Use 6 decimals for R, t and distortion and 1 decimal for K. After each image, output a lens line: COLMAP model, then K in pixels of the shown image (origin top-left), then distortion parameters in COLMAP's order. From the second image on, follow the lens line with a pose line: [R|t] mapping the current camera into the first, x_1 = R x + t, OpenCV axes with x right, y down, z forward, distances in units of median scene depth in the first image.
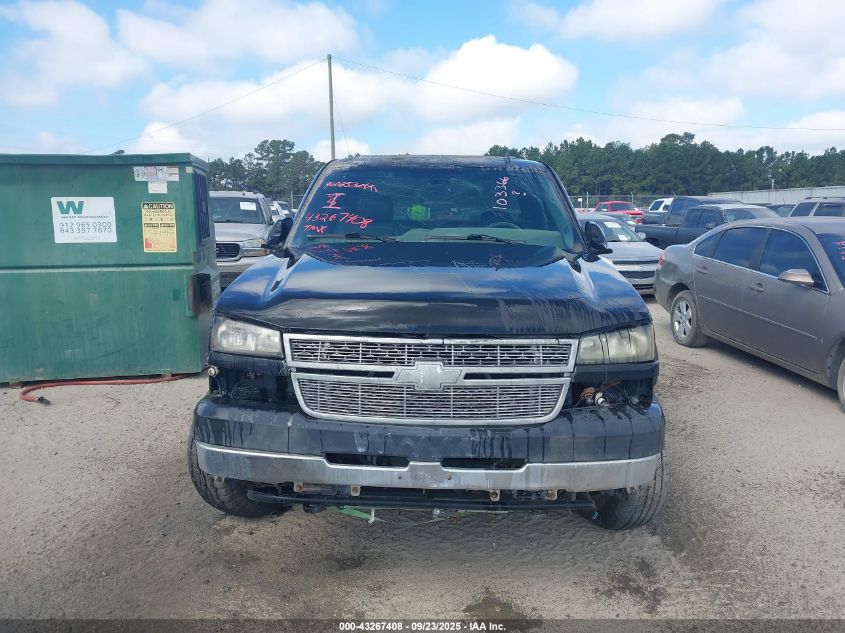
lens RADIAL K [[677.4, 0, 422.5], [0, 677.4, 316.5], [0, 0, 1]] dist [0.007134, -0.014914]
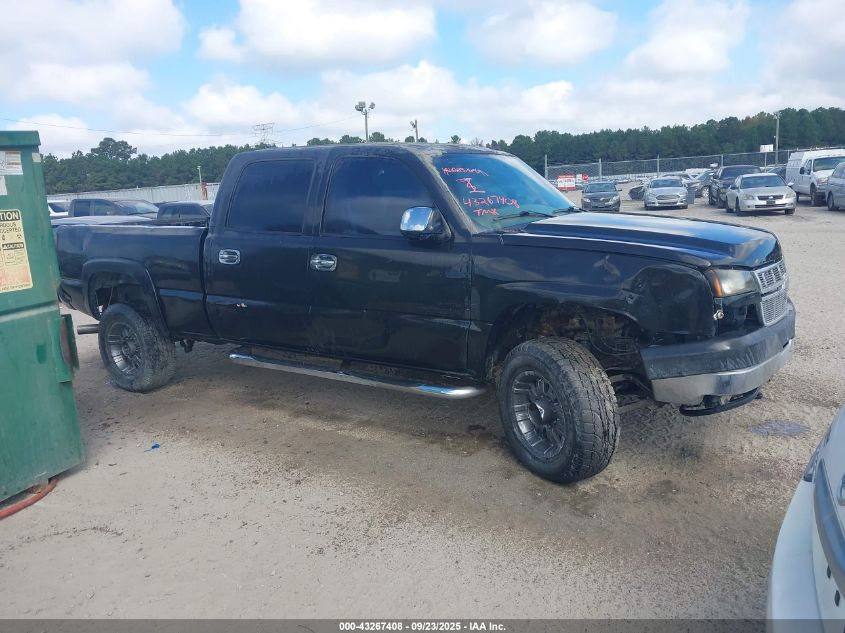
lens RADIAL K [[677.4, 0, 422.5], [0, 677.4, 316.5], [0, 0, 1]] dist [0.007134, -0.014914]
pose [[0.522706, -0.199418, 0.828861, -0.712232], [0.202993, 0.973406, 0.106181, -0.062533], [-0.827993, 0.112752, 0.549285, 0.357515]]
